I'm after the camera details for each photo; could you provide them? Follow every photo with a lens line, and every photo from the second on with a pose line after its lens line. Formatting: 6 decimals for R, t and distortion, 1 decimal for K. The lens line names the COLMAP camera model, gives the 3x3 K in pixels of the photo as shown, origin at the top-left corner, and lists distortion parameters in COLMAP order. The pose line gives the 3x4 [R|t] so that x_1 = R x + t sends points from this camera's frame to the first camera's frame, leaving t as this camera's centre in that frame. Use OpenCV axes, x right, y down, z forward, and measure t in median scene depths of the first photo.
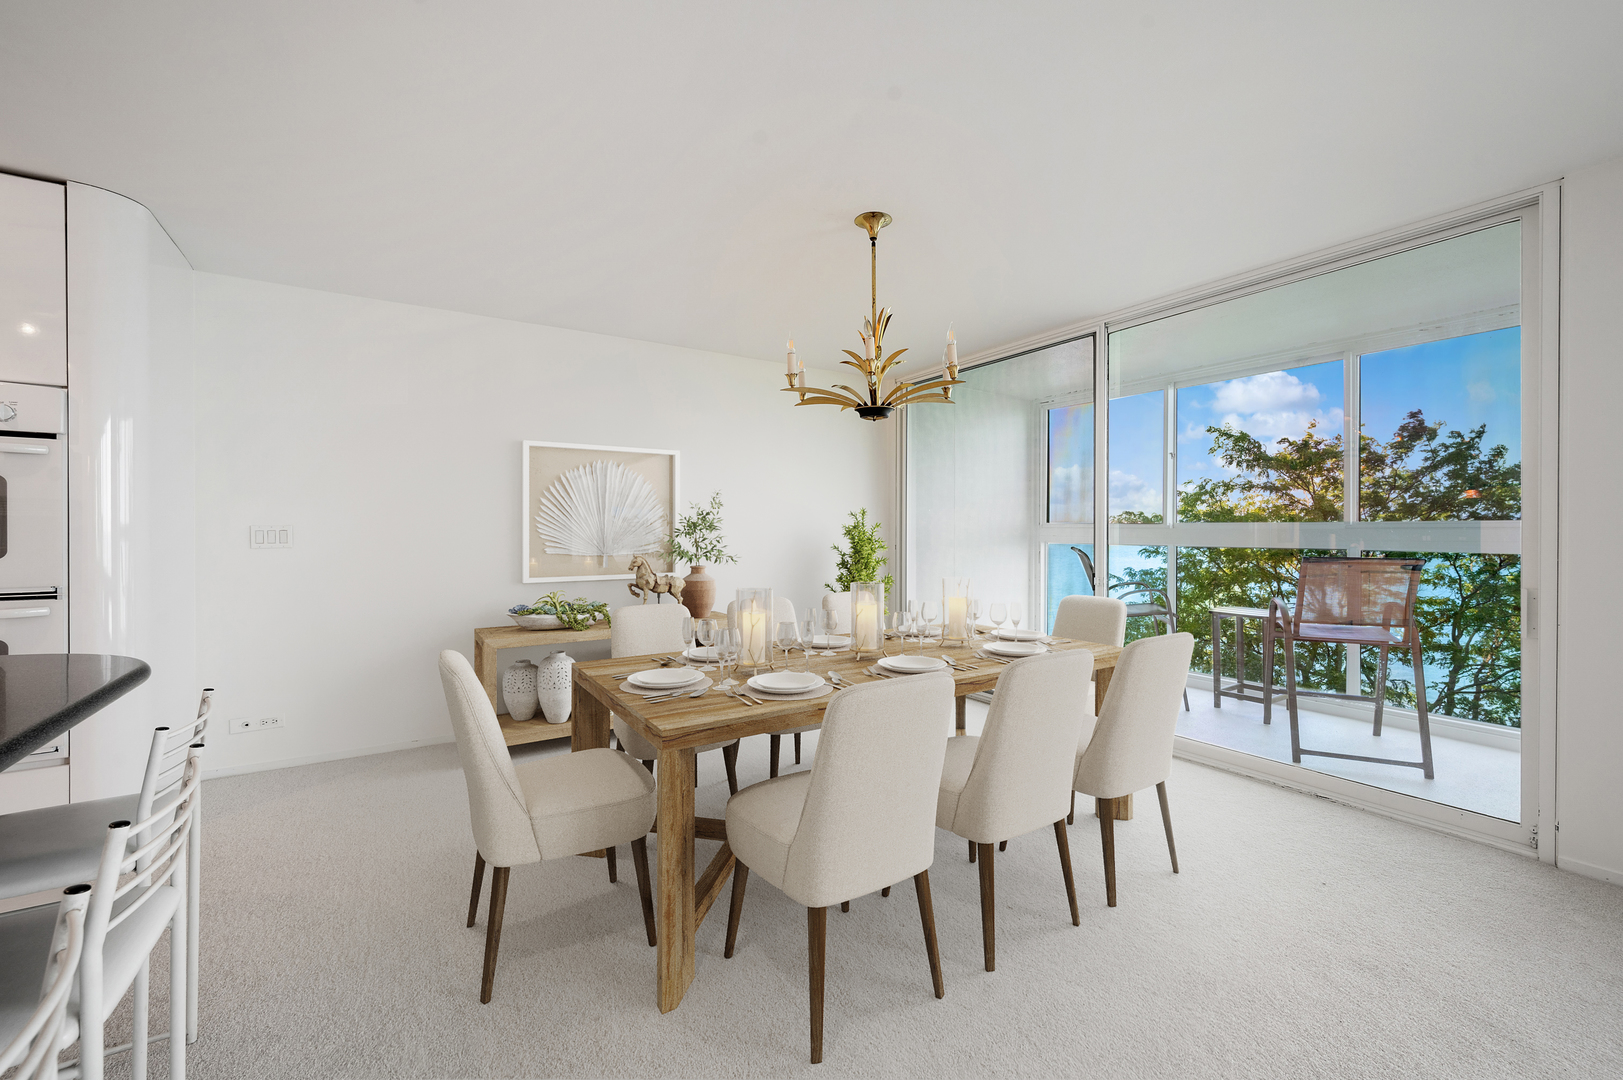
lens RADIAL K [[669.6, 0, 813.6], [0, 669.6, 538.7], [0, 0, 1]] dist [-0.000455, -0.000020]
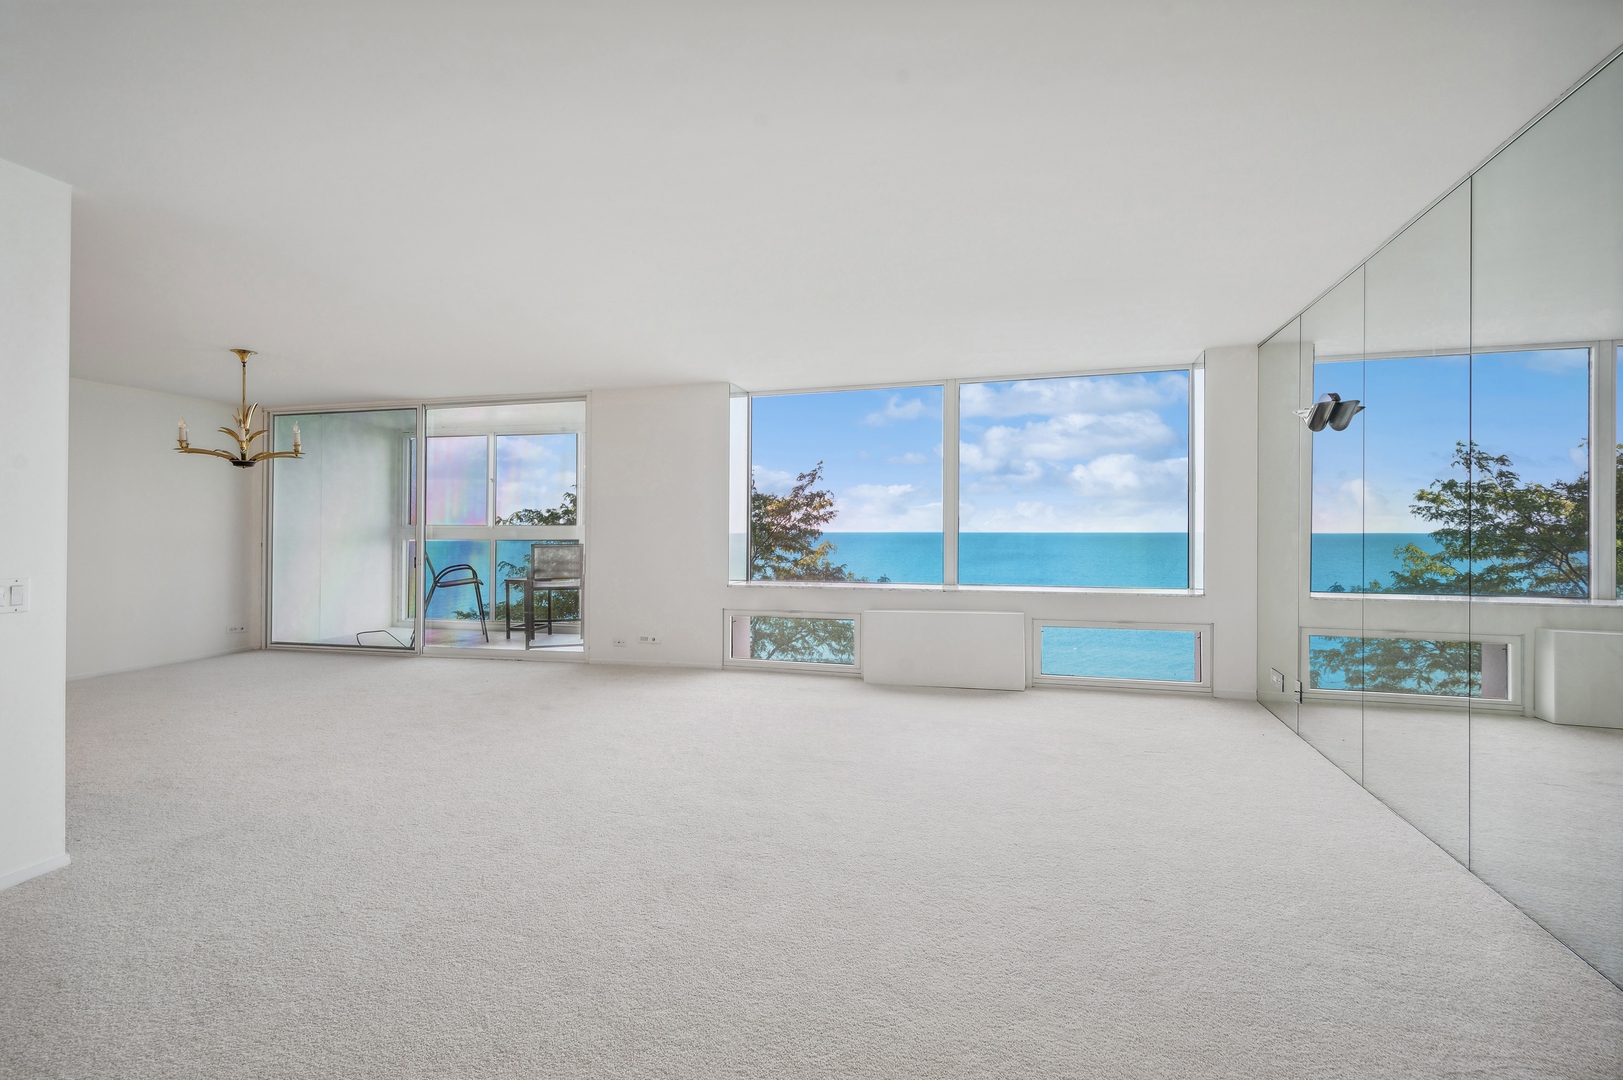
lens RADIAL K [[710.9, 0, 813.0], [0, 710.9, 531.6], [0, 0, 1]] dist [-0.001681, -0.000346]
pose [[0.711635, -0.001375, 0.702548, -0.145062], [0.004707, 0.999985, -0.002811, -0.003387], [-0.702533, 0.005307, 0.711631, -1.280746]]
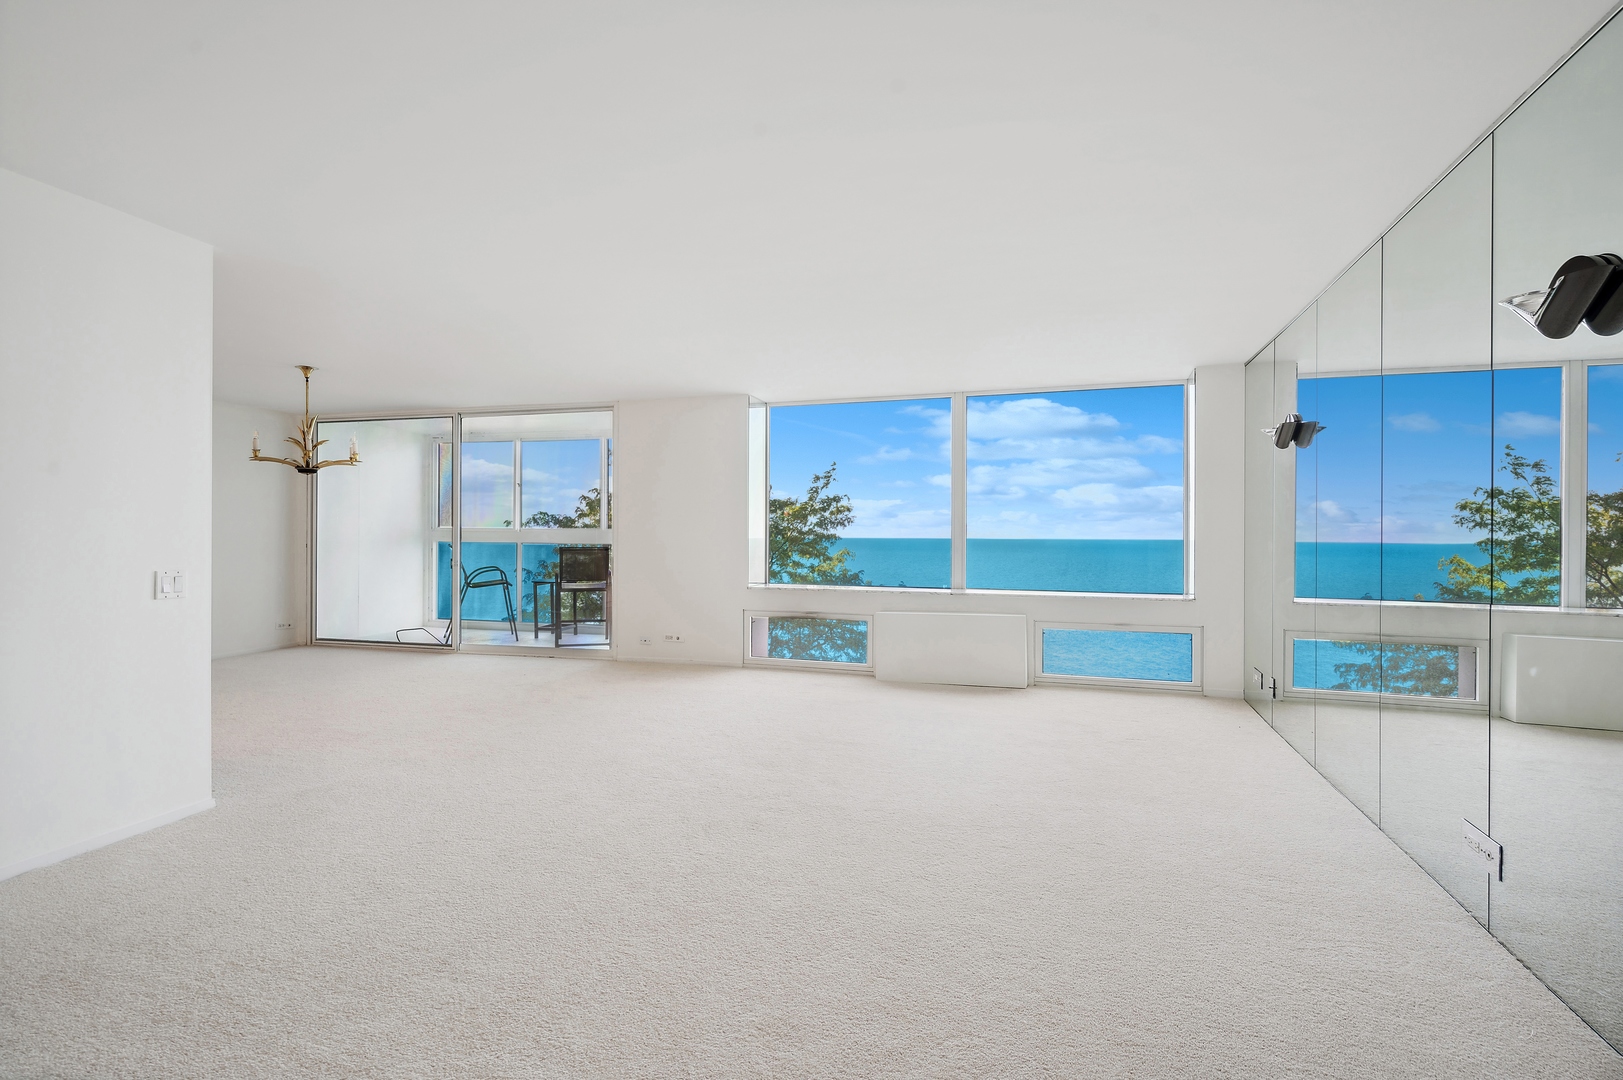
lens RADIAL K [[749.7, 0, 815.9], [0, 749.7, 536.2], [0, 0, 1]] dist [-0.001030, -0.000062]
pose [[0.725699, 0.004122, 0.688000, -0.311580], [-0.002524, 0.999991, -0.003329, -0.005495], [-0.688008, 0.000679, 0.725703, -1.459280]]
